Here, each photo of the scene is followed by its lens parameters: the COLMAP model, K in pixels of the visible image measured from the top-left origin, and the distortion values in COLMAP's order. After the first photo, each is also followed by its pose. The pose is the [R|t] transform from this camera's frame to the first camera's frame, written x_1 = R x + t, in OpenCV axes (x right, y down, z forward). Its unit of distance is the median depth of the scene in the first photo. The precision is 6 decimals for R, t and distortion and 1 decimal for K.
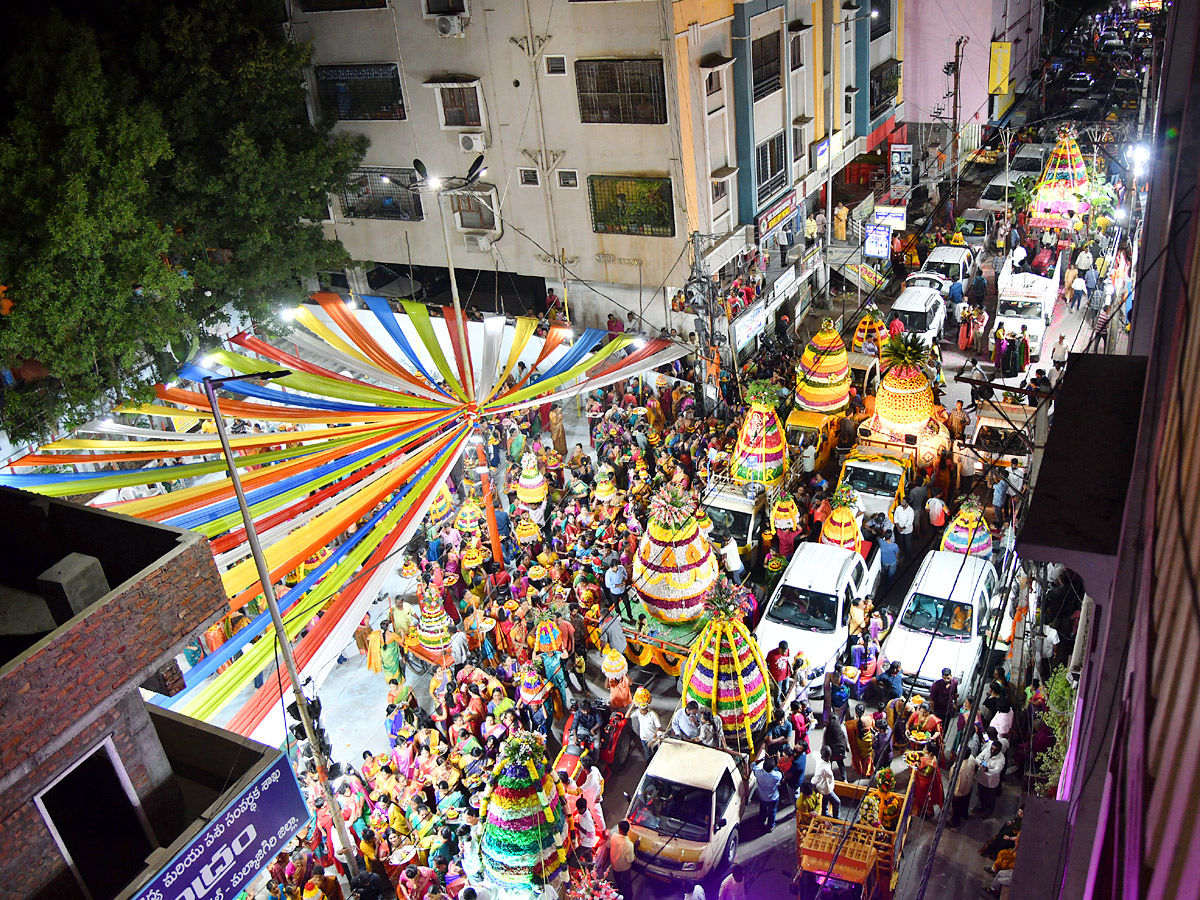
lens RADIAL K [[1068.6, 0, 628.7], [0, 1068.6, 452.0], [0, 0, 1]] dist [-0.050751, 0.001391]
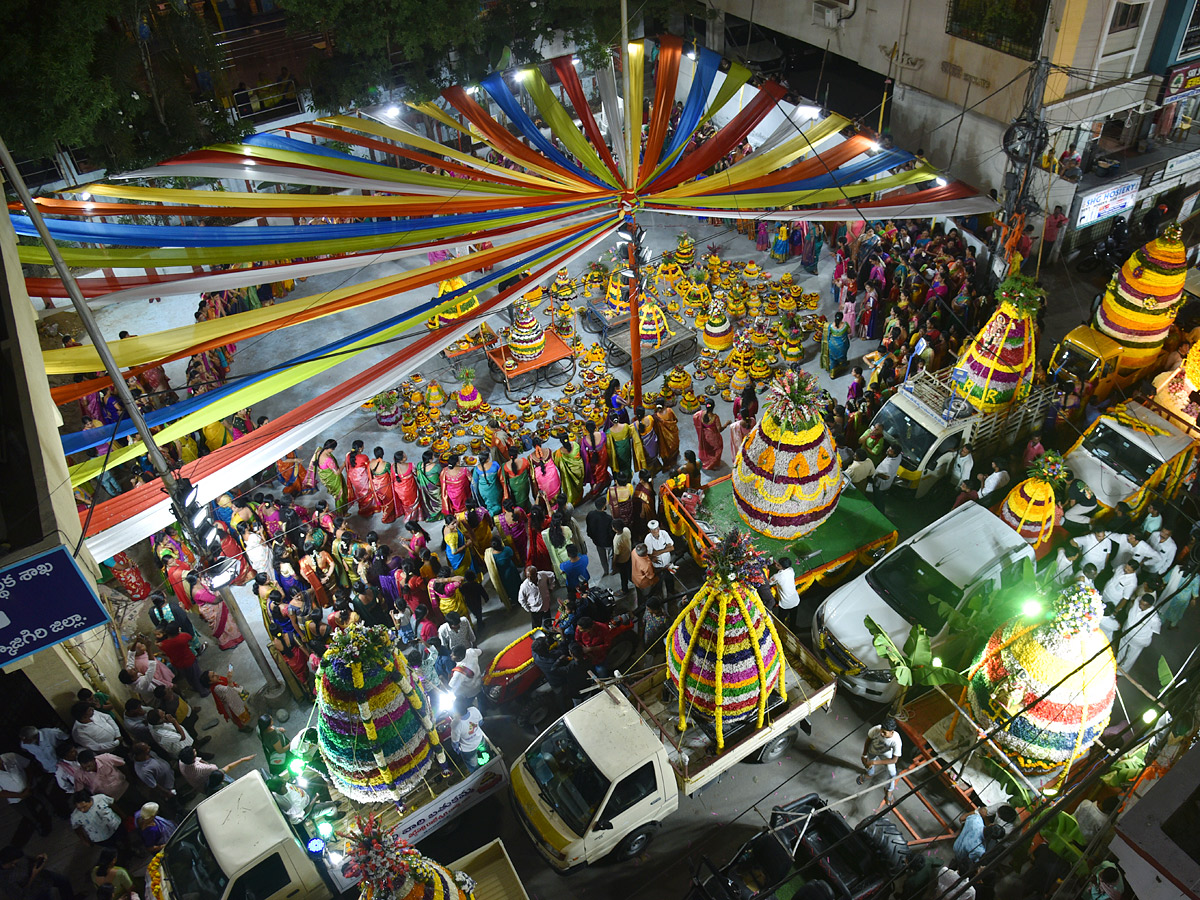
lens RADIAL K [[907.8, 0, 681.6], [0, 907.8, 448.5], [0, 0, 1]] dist [-0.043942, 0.007749]
pose [[0.871739, 0.379010, -0.310519, 0.179435], [-0.295027, 0.912016, 0.284931, -0.075509], [0.391190, -0.156774, 0.906858, 0.366293]]
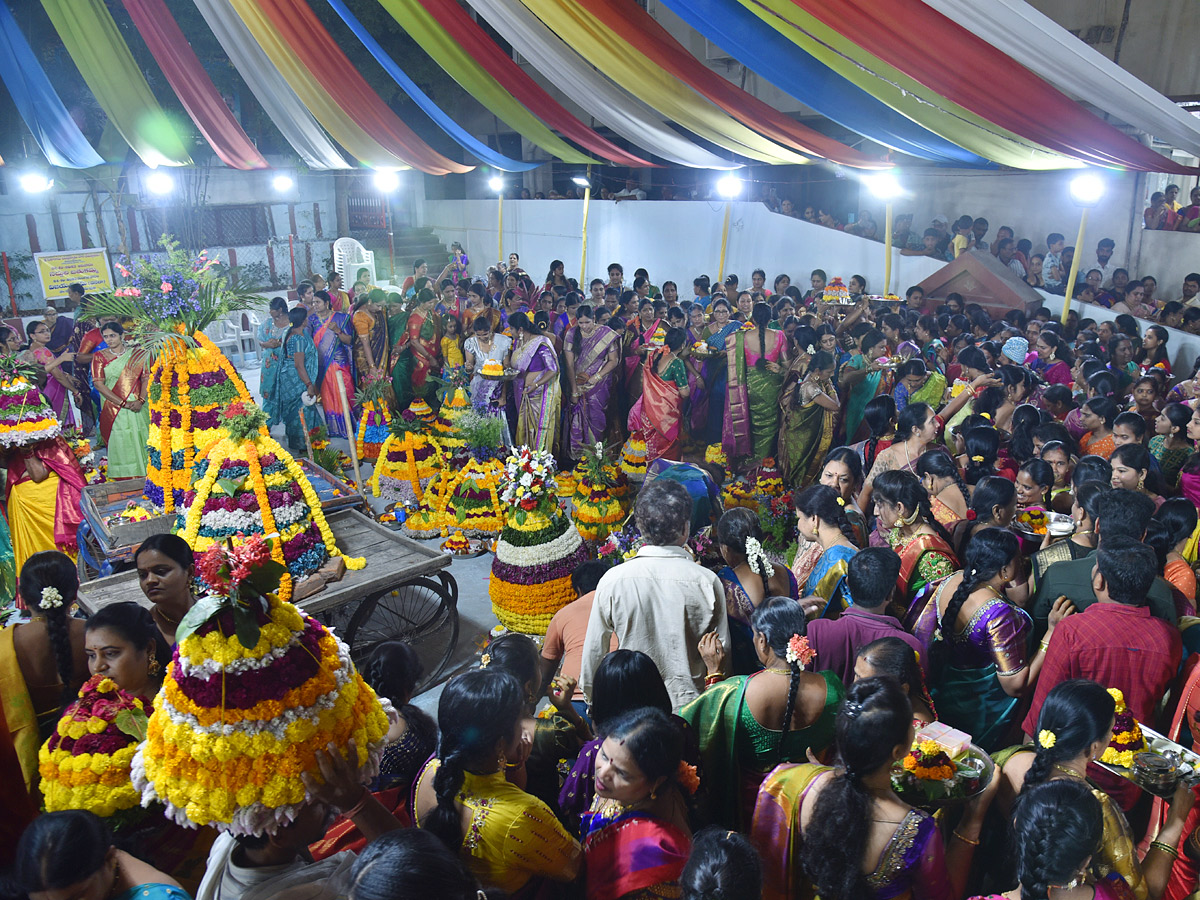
lens RADIAL K [[950.8, 0, 583.8], [0, 950.8, 452.7], [0, 0, 1]] dist [-0.126528, 0.062759]
pose [[0.904117, 0.176438, -0.389155, -0.015491], [-0.242062, 0.962017, -0.126212, 0.071755], [0.352105, 0.208310, 0.912485, 1.006464]]
